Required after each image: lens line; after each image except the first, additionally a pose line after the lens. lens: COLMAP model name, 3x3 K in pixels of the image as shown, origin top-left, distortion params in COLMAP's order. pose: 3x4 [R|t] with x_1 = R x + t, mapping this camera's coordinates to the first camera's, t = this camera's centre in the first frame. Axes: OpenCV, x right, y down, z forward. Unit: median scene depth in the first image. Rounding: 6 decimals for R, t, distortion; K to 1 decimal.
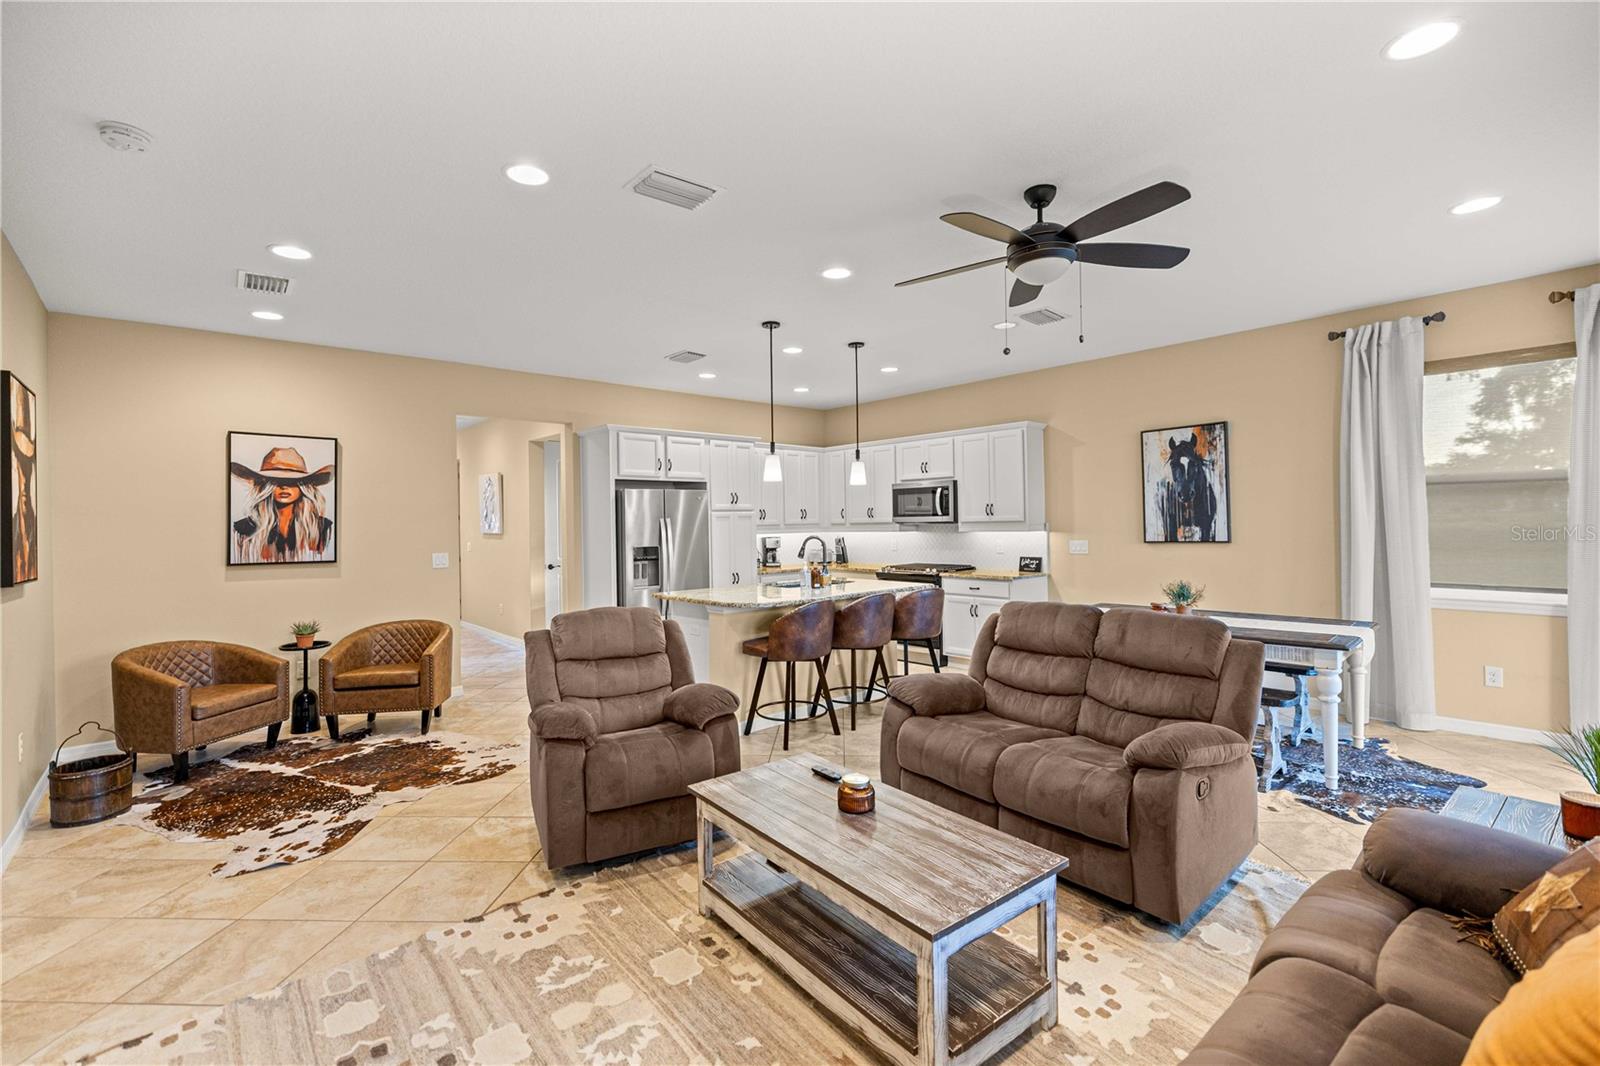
lens RADIAL K [[689.9, 0, 802.4], [0, 689.9, 523.0], [0, 0, 1]] dist [-0.000435, -0.000079]
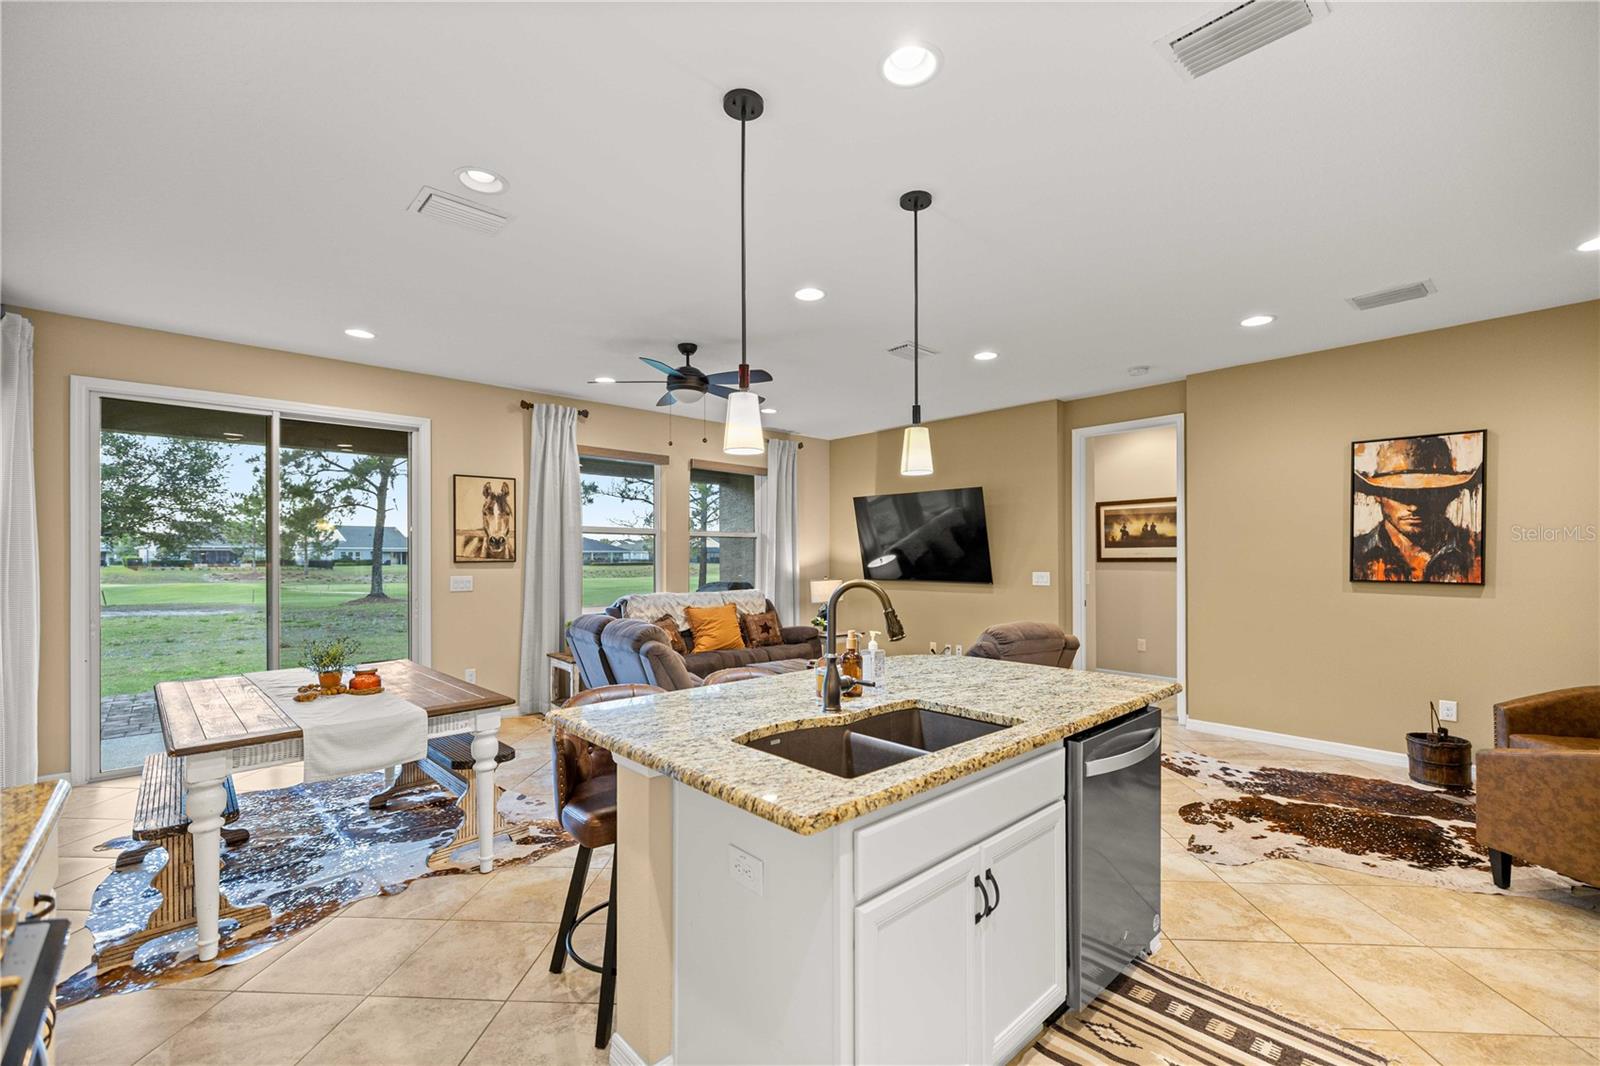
lens RADIAL K [[677.1, 0, 799.8], [0, 677.1, 552.7], [0, 0, 1]] dist [0.000681, -0.000059]
pose [[-0.999822, 0.018847, -0.000690, 0.050896], [0.018848, 0.999821, -0.001501, 0.004080], [0.000662, -0.001513, -0.999999, 1.420547]]
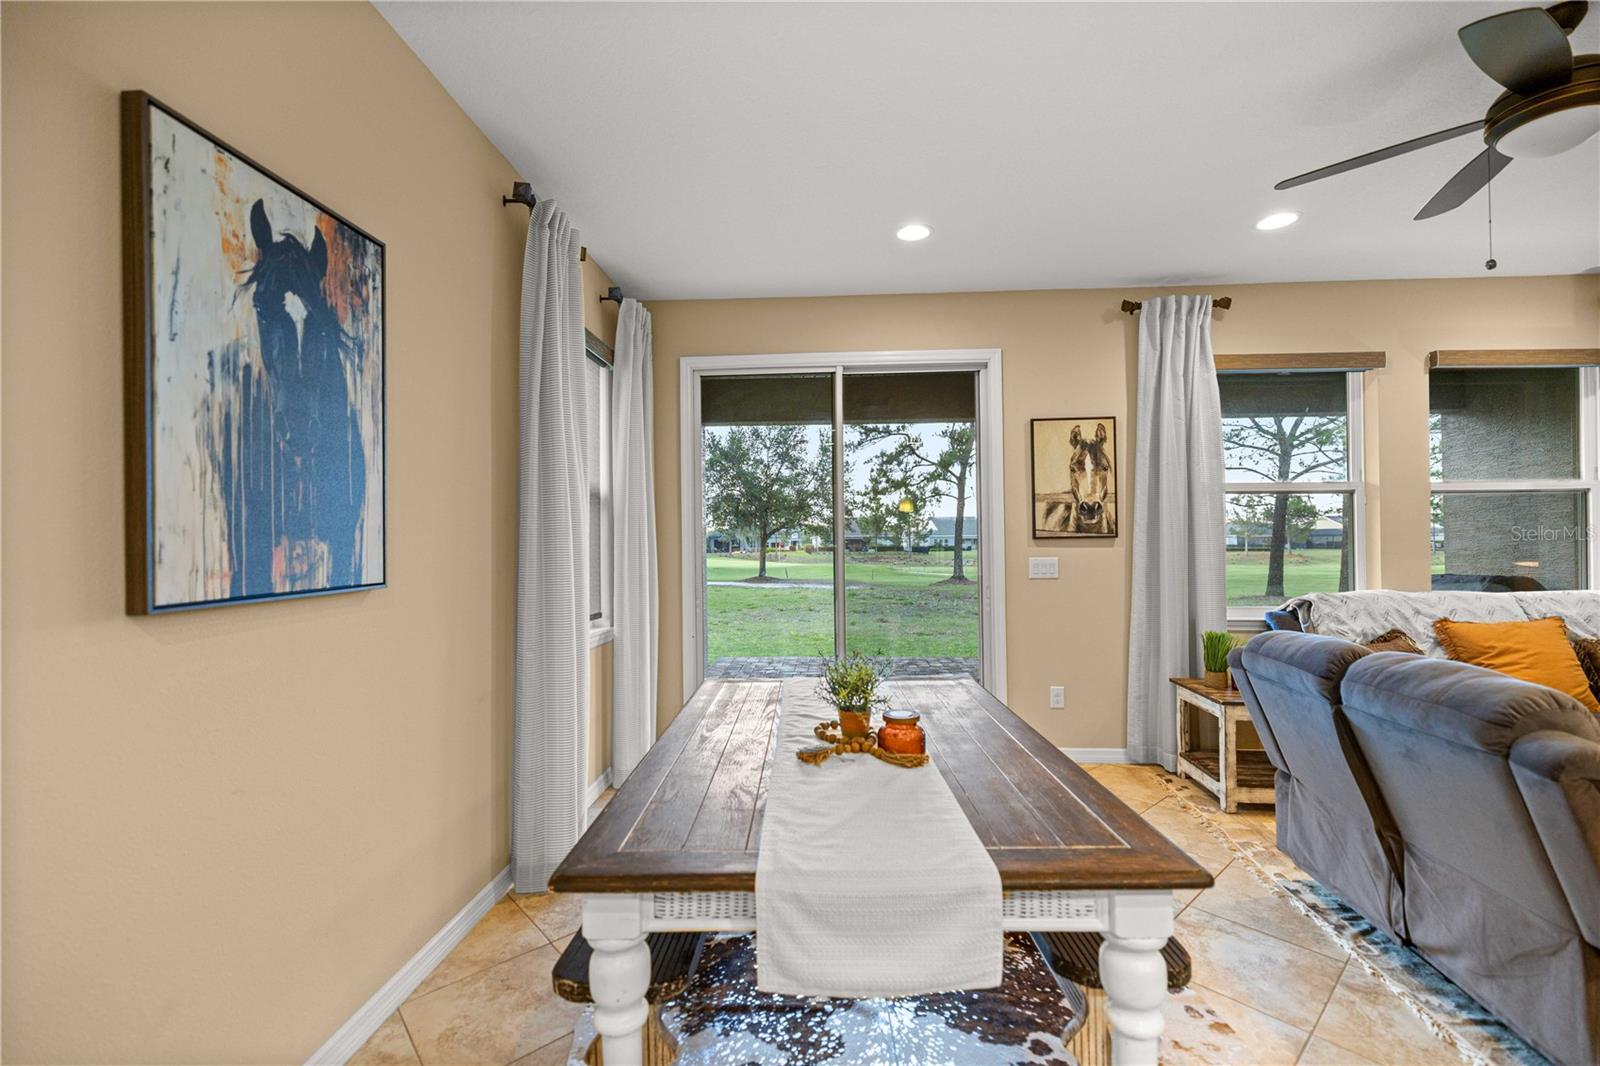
lens RADIAL K [[672.9, 0, 797.6], [0, 672.9, 535.2], [0, 0, 1]] dist [0.000878, -0.000253]
pose [[-0.699133, 0.033825, 0.714191, 0.225025], [0.023416, 0.999428, -0.024412, 0.015752], [-0.714608, -0.000343, -0.699525, 1.100924]]
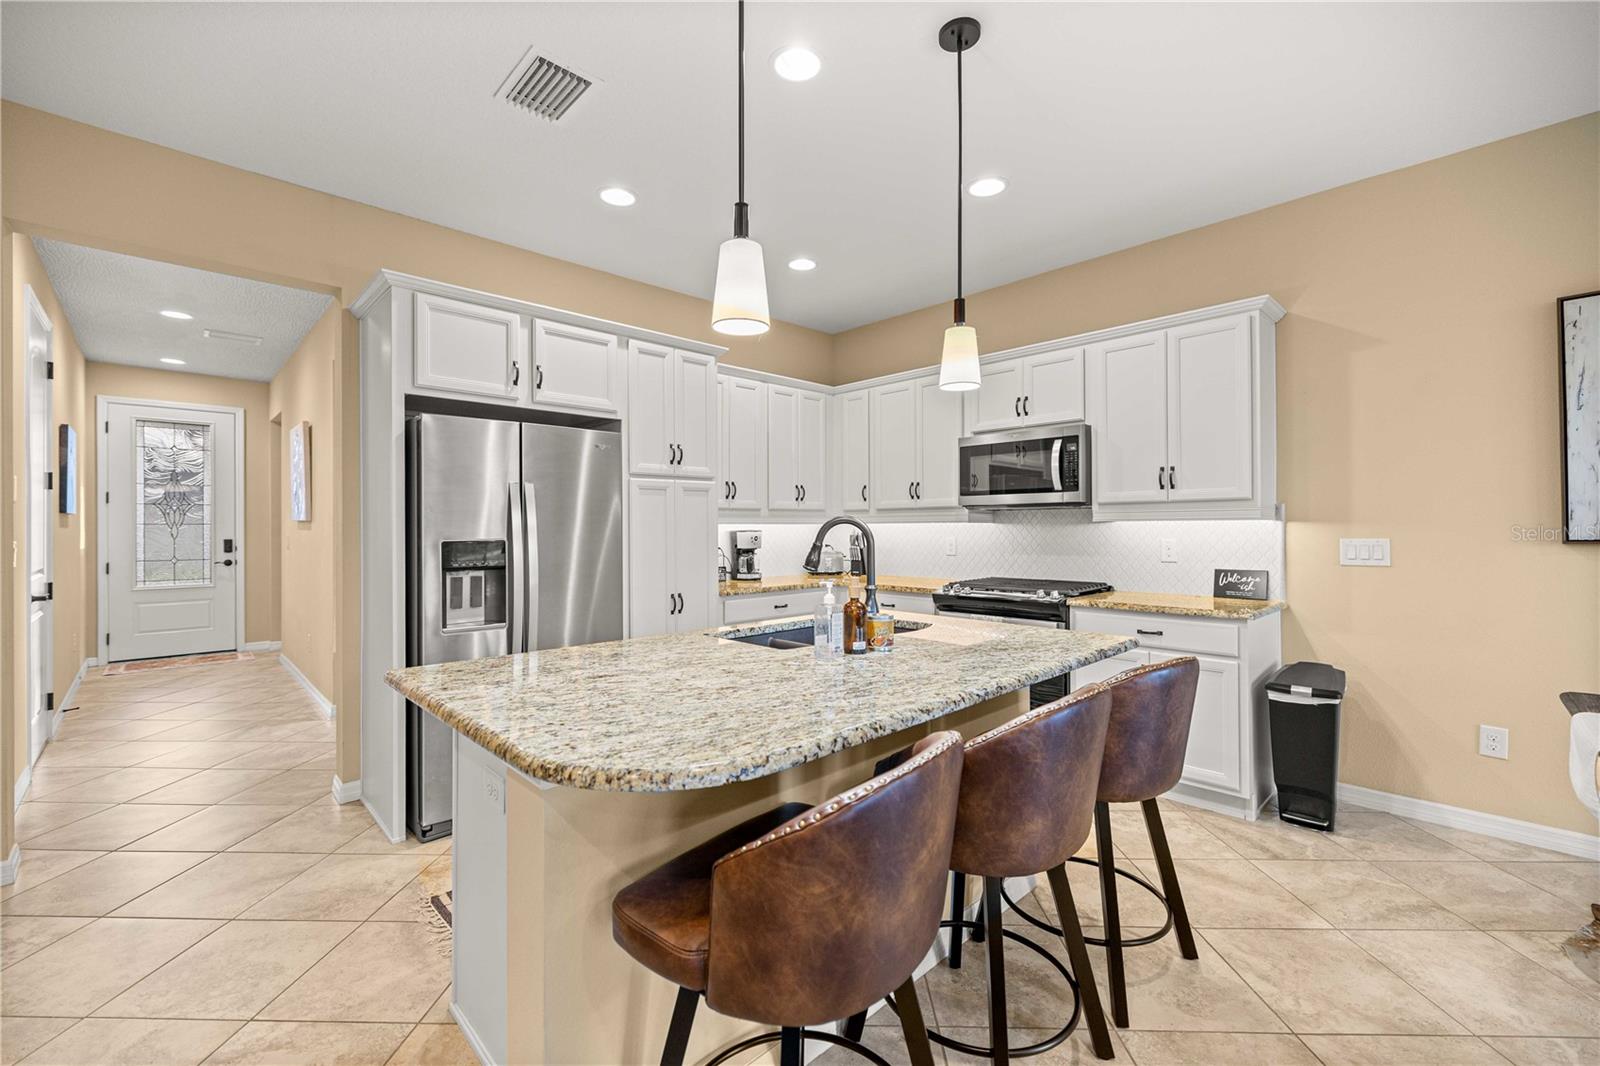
lens RADIAL K [[670.4, 0, 802.4], [0, 670.4, 525.8], [0, 0, 1]] dist [0.002265, 0.000097]
pose [[0.999452, 0.013001, 0.030430, -0.020812], [-0.012898, 0.999910, -0.003564, 0.027192], [-0.030473, 0.003169, 0.999531, 0.628624]]
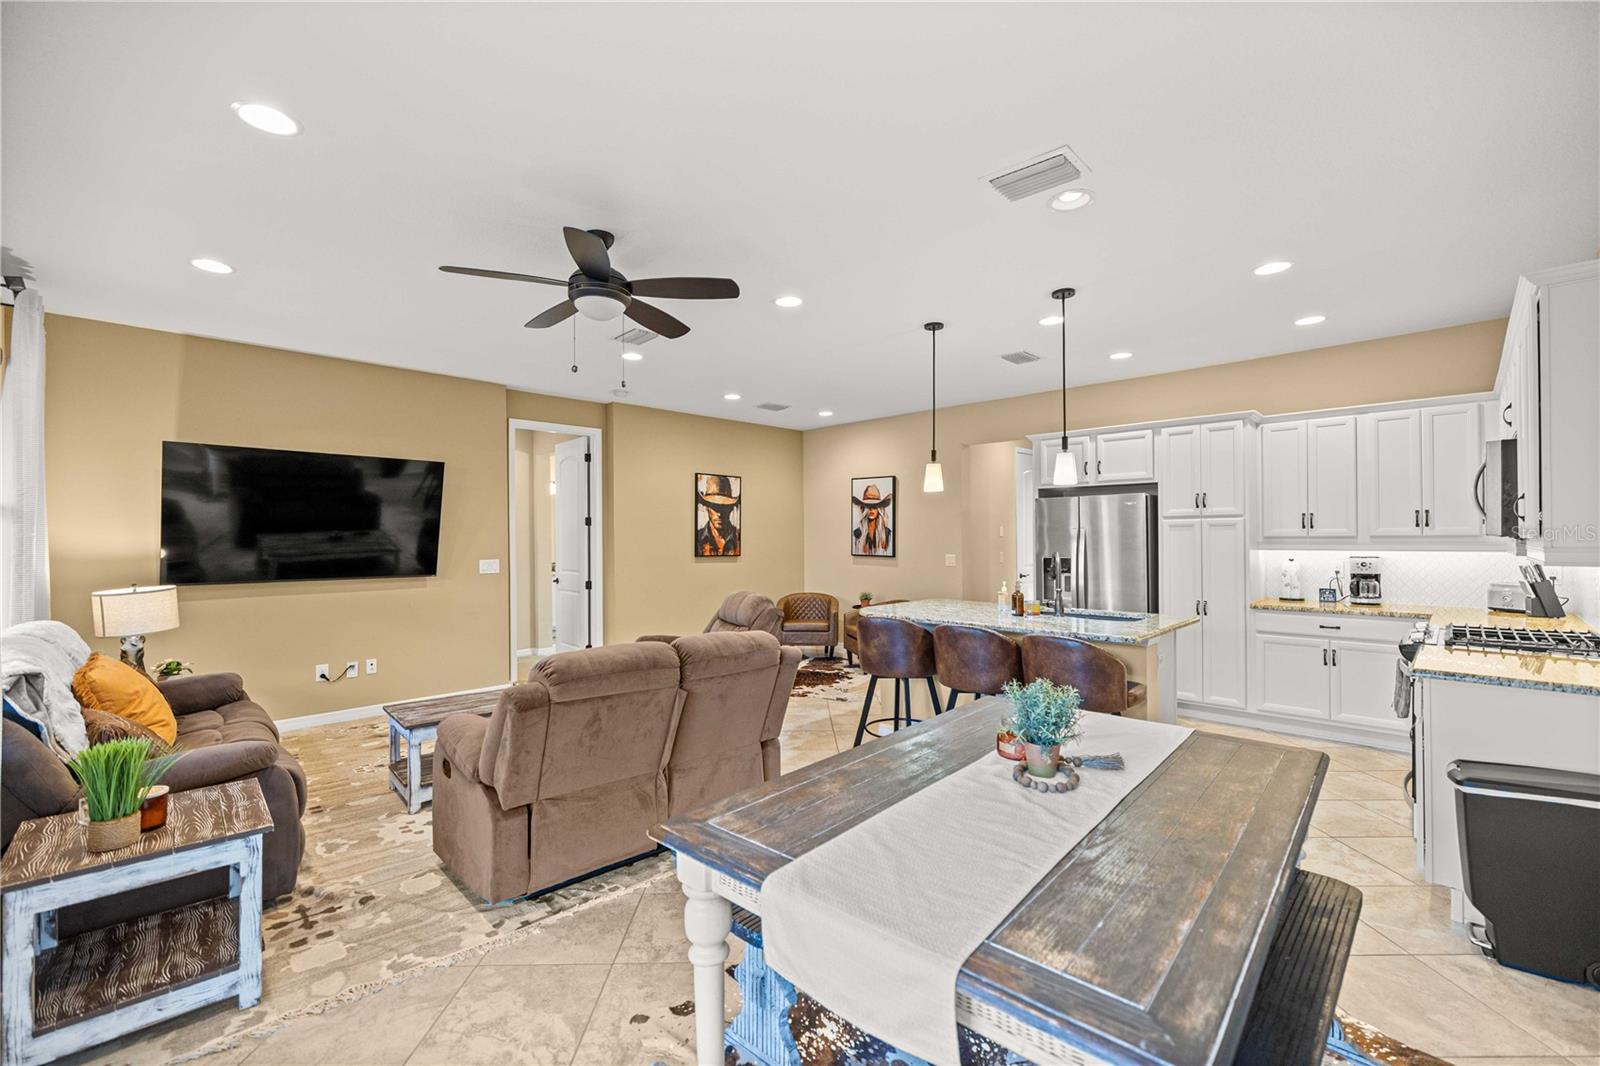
lens RADIAL K [[678.4, 0, 800.0], [0, 678.4, 533.0], [0, 0, 1]] dist [-0.000330, -0.000069]
pose [[0.066241, 0.009416, -0.997759, 0.796737], [0.001395, 0.999954, 0.009529, -0.010672], [0.997803, -0.002023, 0.066225, 0.684616]]
